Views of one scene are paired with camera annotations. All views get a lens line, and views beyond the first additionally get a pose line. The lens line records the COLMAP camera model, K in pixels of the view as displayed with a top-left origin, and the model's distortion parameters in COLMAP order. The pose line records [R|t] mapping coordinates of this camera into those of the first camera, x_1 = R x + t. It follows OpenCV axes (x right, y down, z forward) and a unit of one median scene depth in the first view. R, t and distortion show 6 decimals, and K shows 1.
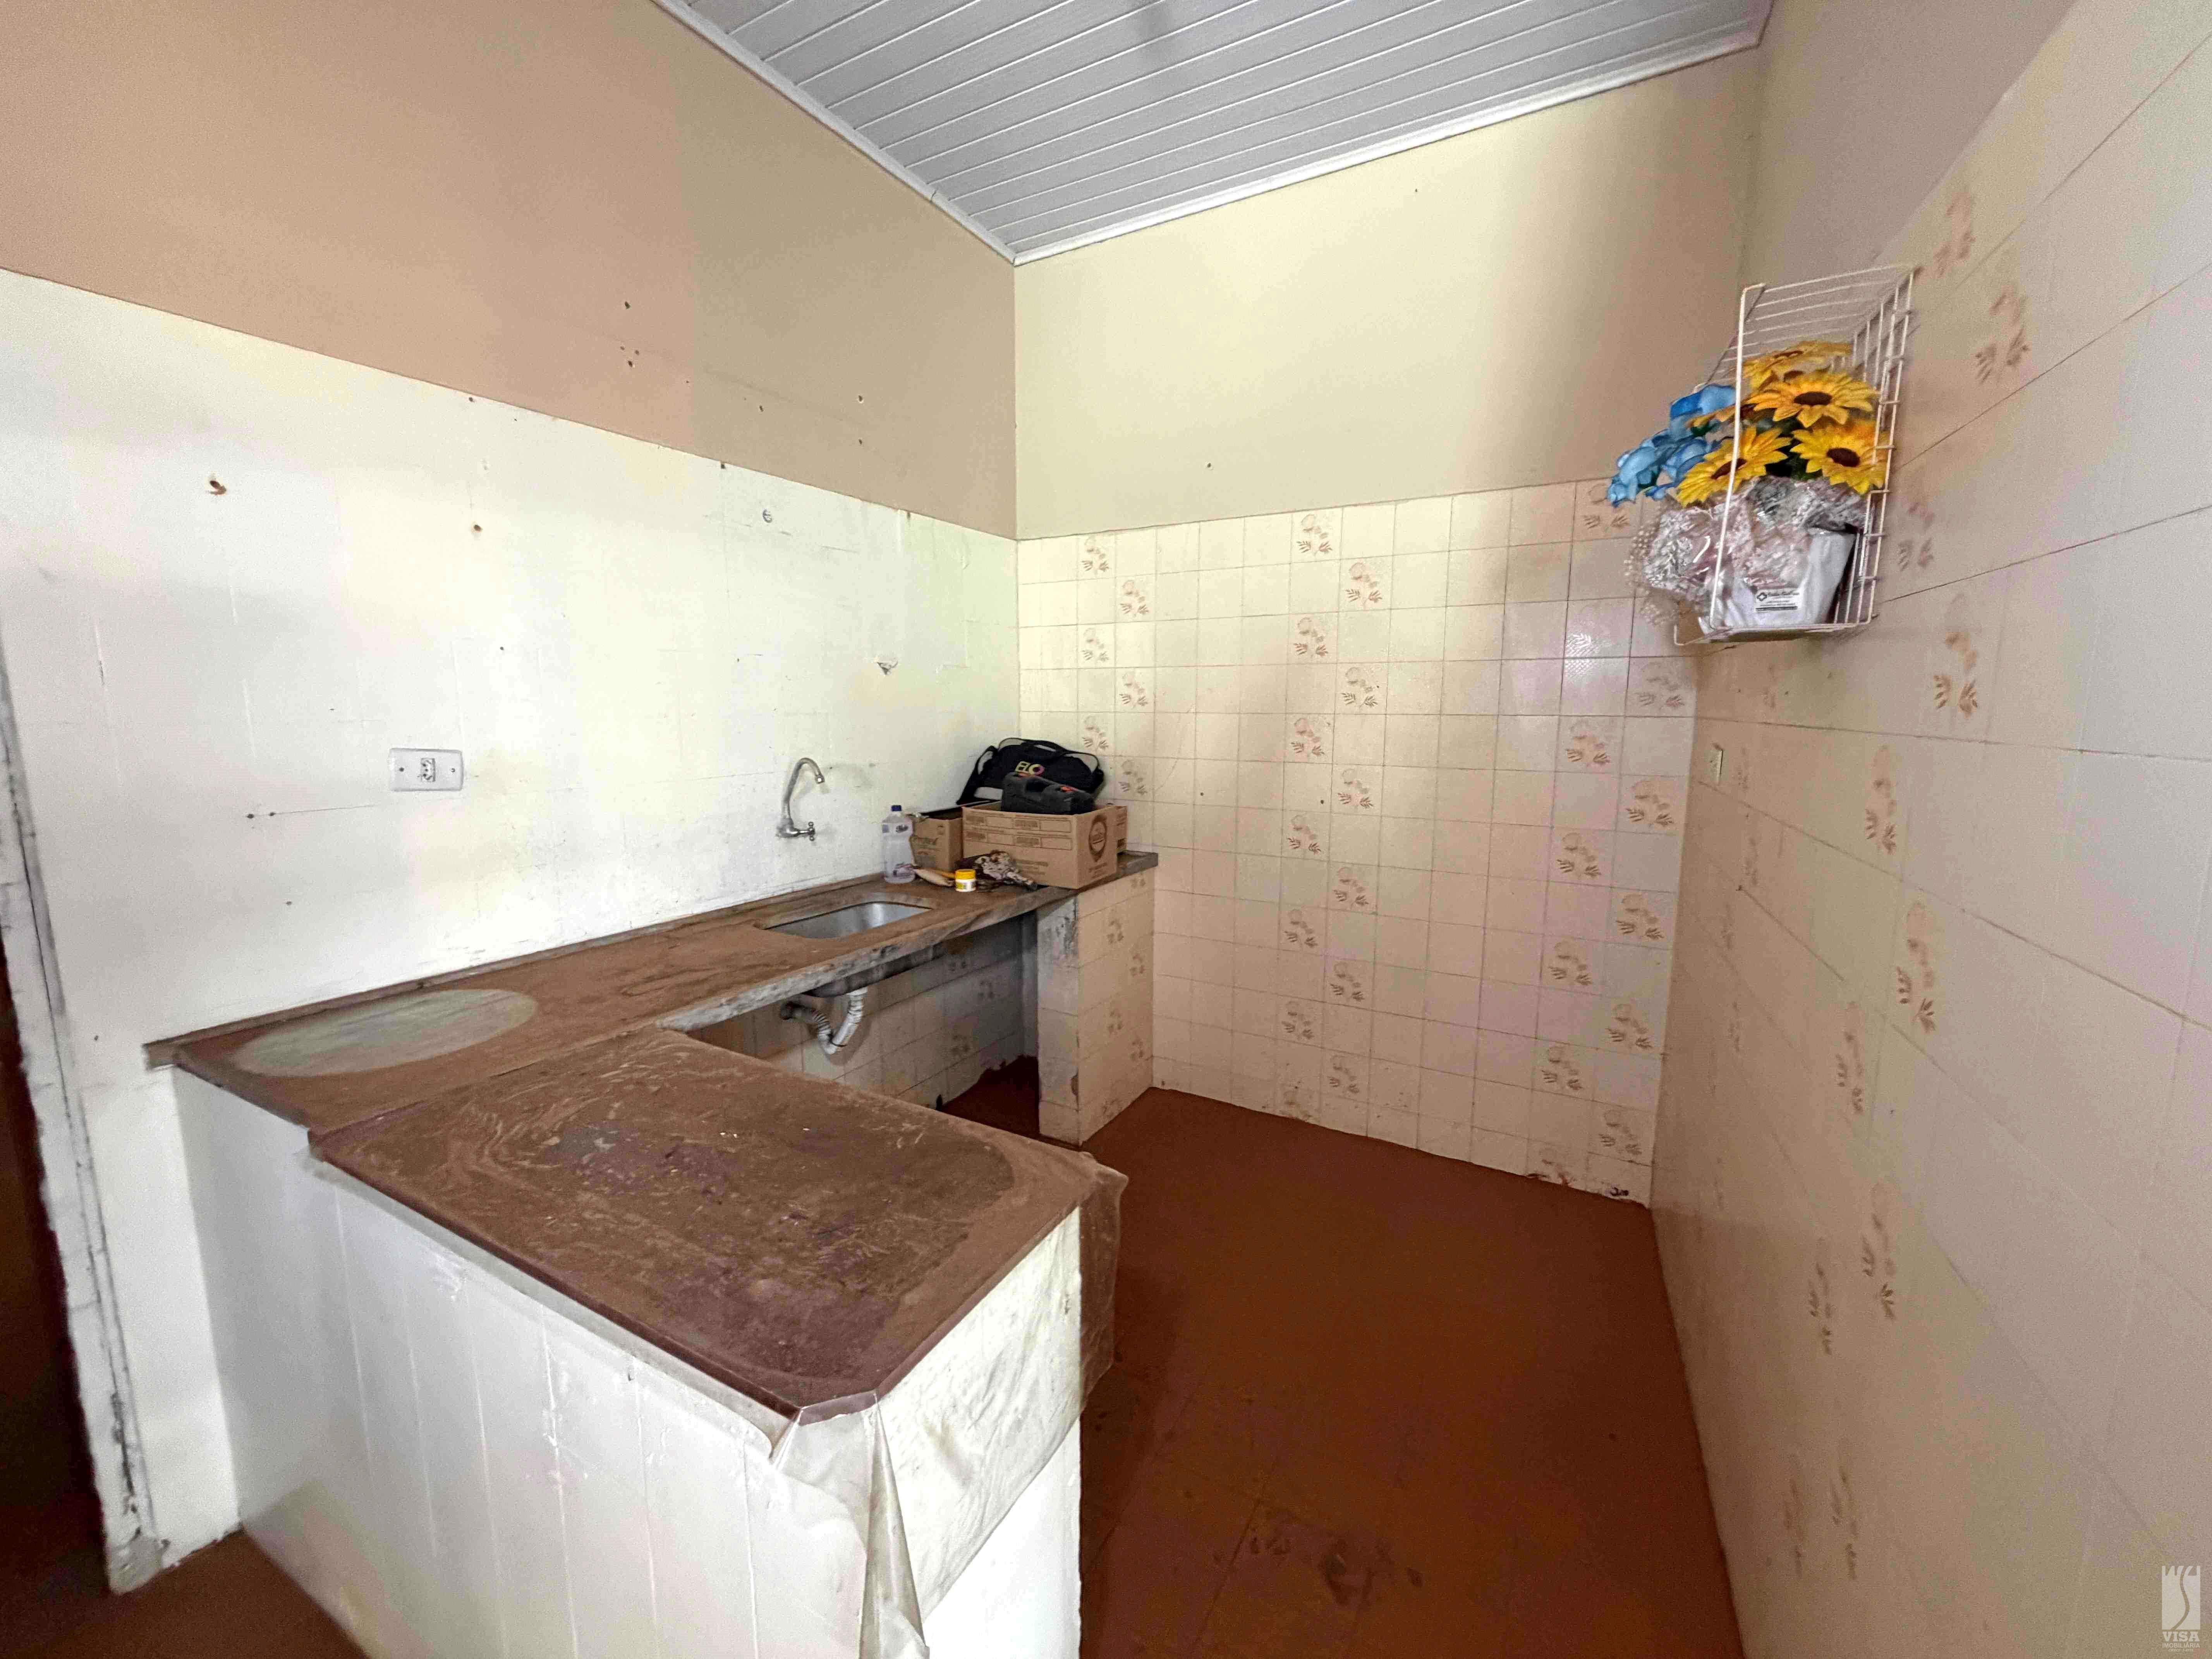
lens RADIAL K [[879.2, 0, 1096.3], [0, 879.2, 824.3], [0, 0, 1]] dist [0.000094, 0.000206]
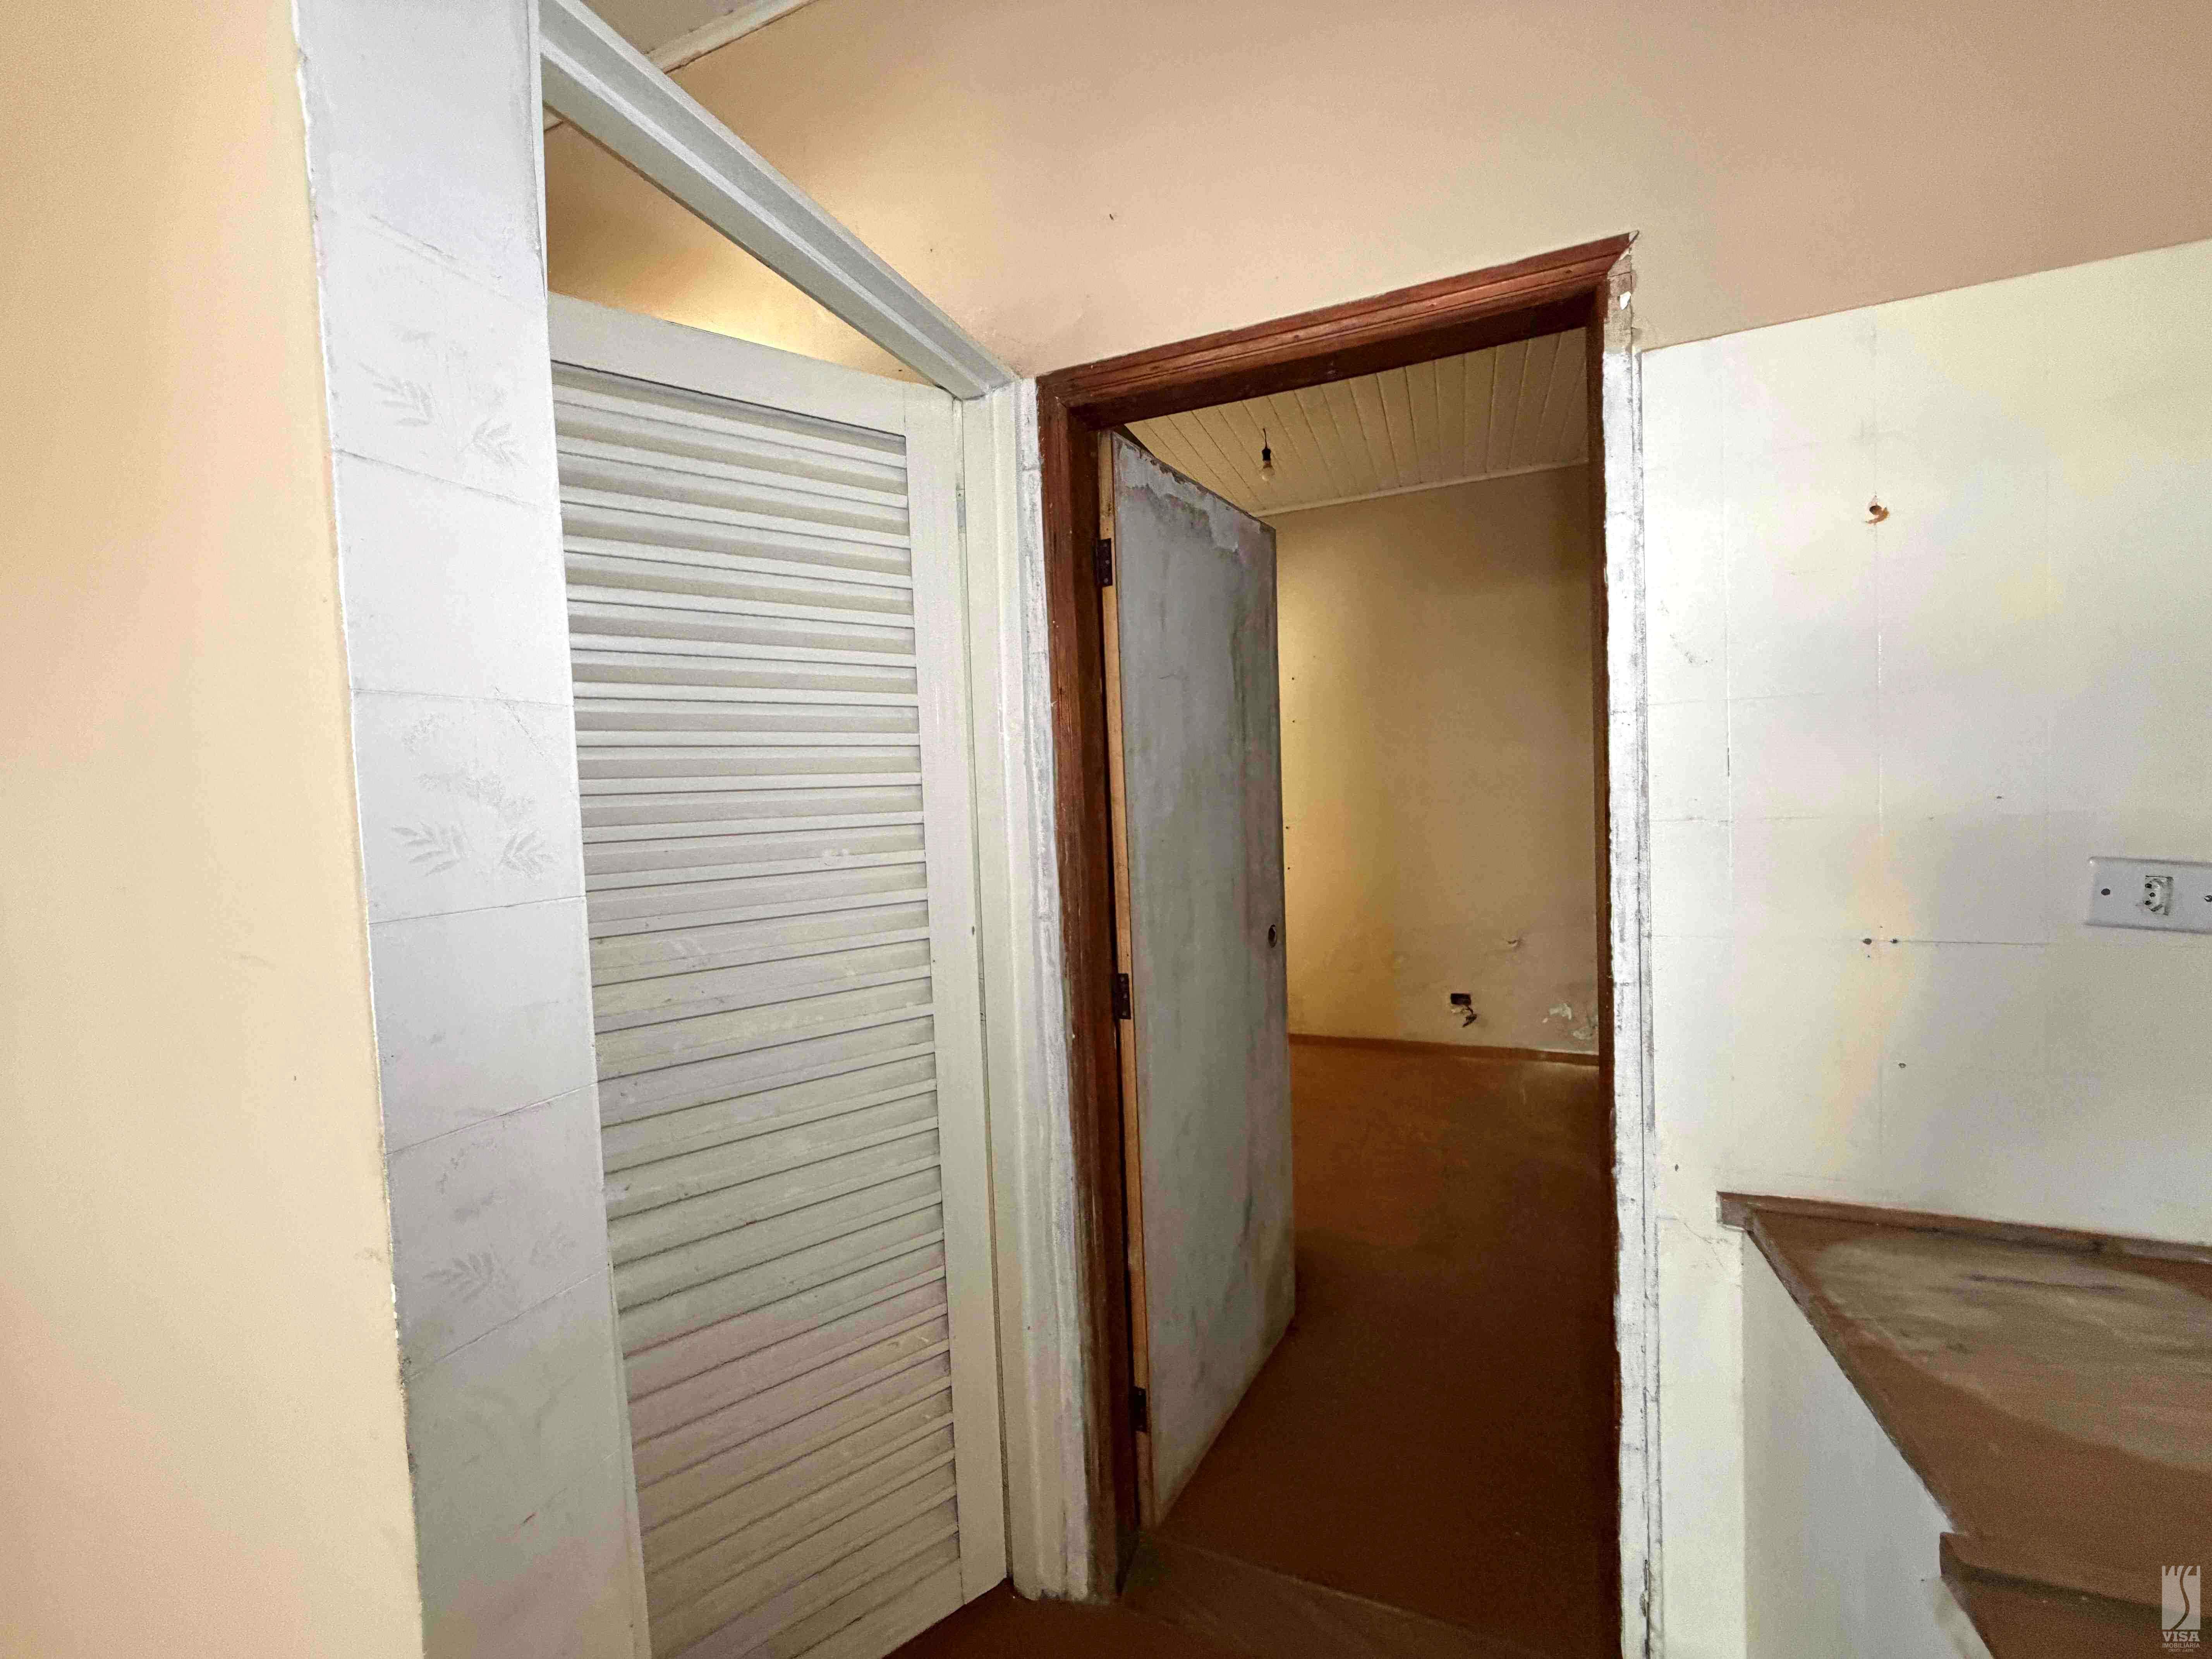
lens RADIAL K [[879.2, 0, 1109.8], [0, 879.2, 826.0], [0, 0, 1]] dist [0.000094, 0.000206]
pose [[0.136682, 0.025520, -0.990286, -0.322834], [-0.105016, 0.994408, 0.011132, -0.048367], [0.985033, 0.102475, 0.138597, 0.259890]]
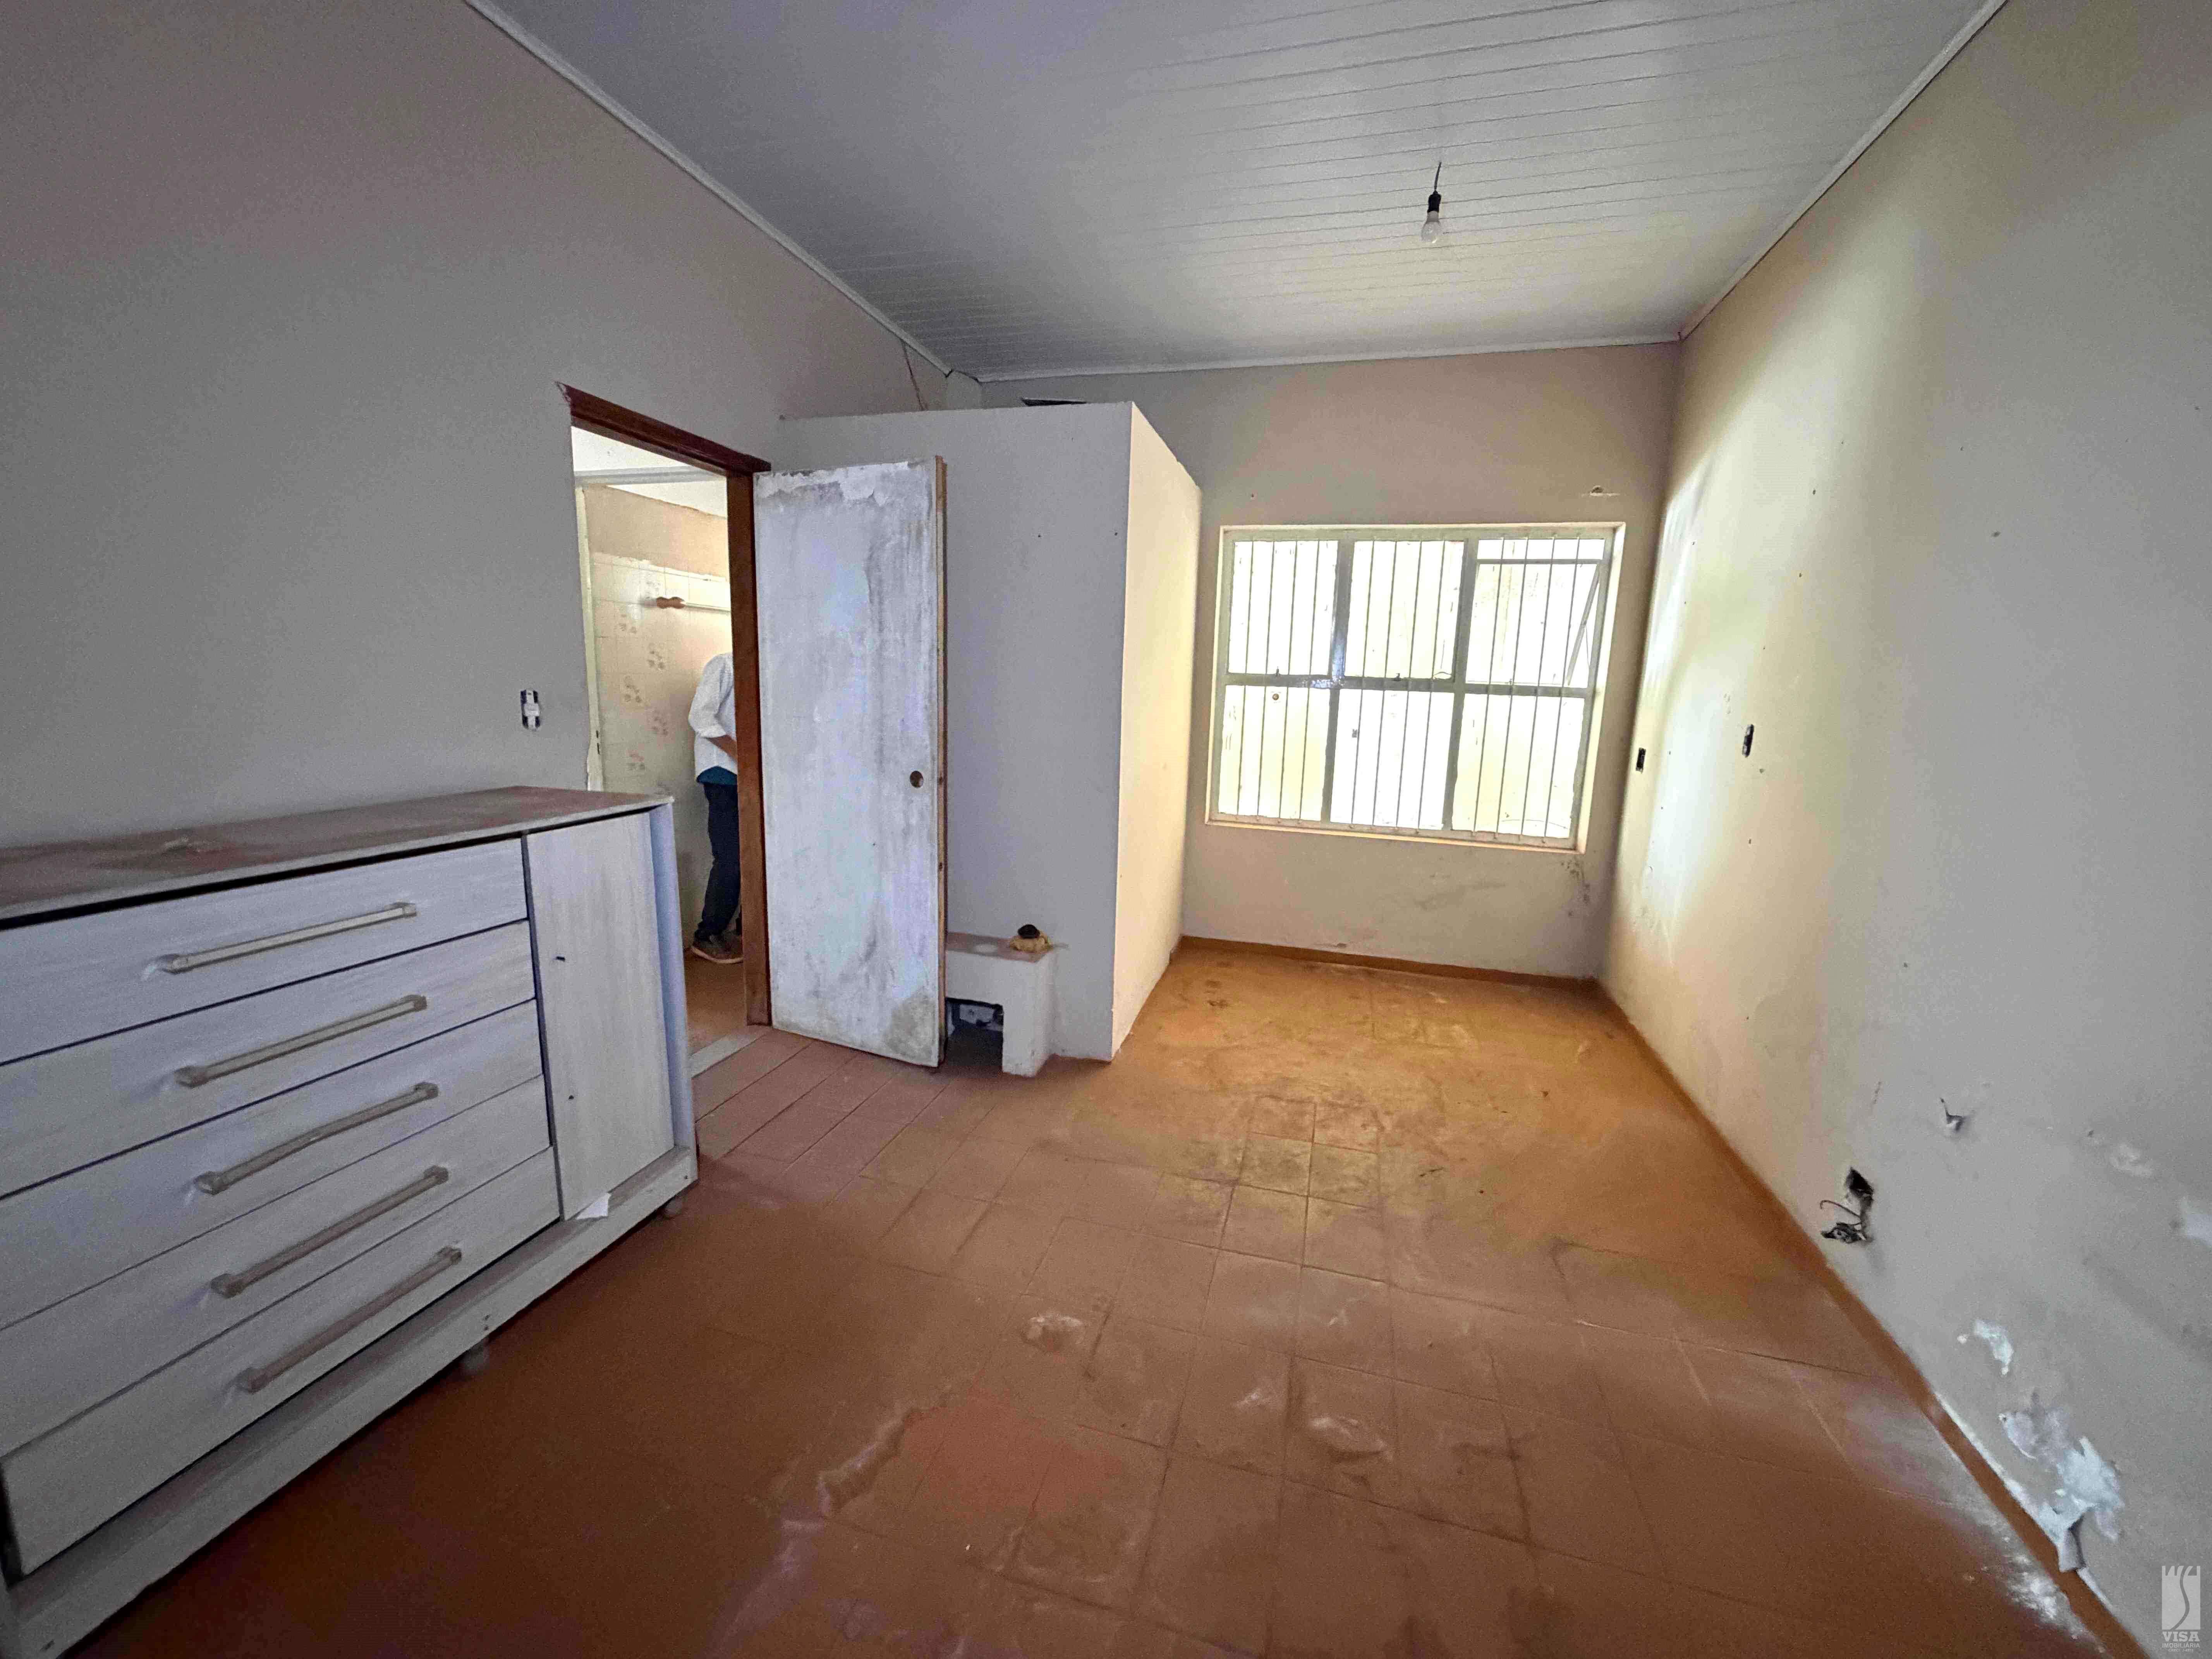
lens RADIAL K [[879.2, 0, 1097.5], [0, 879.2, 828.8], [0, 0, 1]] dist [0.000094, 0.000206]
pose [[-0.966666, 0.003857, -0.256012, -0.712417], [-0.078363, 0.947449, 0.310161, -0.159136], [0.243755, 0.319884, -0.915564, 0.995824]]
